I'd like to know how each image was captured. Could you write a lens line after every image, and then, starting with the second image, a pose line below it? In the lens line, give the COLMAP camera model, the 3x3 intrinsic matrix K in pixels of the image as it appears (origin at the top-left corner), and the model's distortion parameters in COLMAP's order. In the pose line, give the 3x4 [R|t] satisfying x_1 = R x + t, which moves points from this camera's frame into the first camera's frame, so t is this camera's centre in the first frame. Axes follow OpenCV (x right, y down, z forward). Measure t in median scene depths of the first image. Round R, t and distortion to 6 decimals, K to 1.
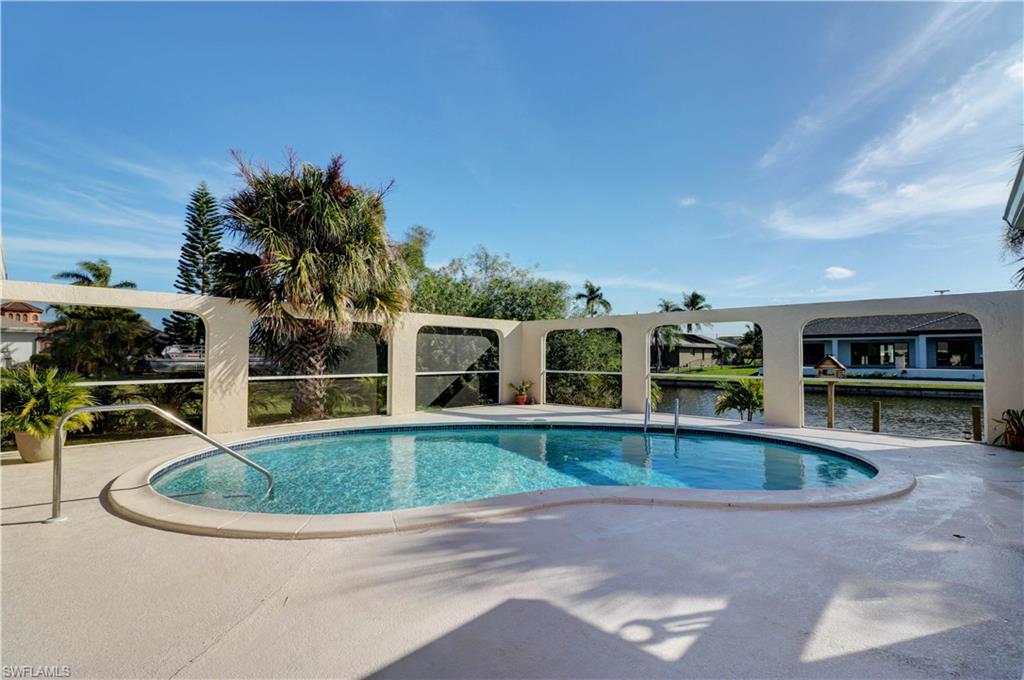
lens RADIAL K [[474.6, 0, 505.6], [0, 474.6, 341.0], [0, 0, 1]] dist [0.001166, -0.012469]
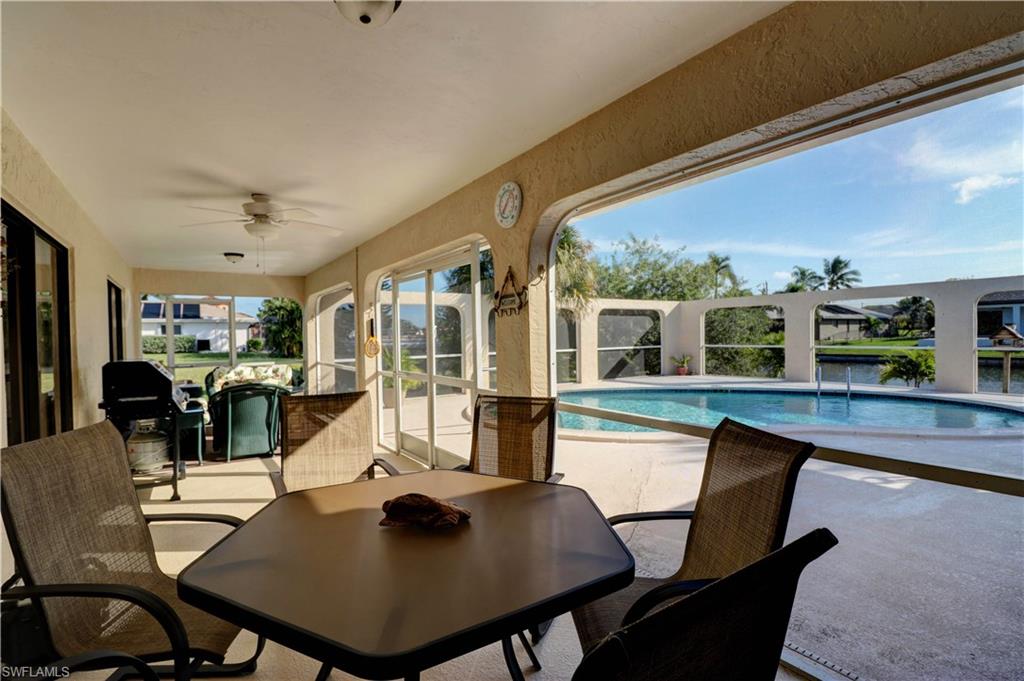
lens RADIAL K [[474.6, 0, 505.6], [0, 474.6, 341.5], [0, 0, 1]] dist [0.001166, -0.012469]
pose [[0.974285, -0.016503, -0.224713, -0.110344], [0.027330, 0.998606, 0.045159, -0.008250], [0.223655, -0.050139, 0.973378, -0.172653]]
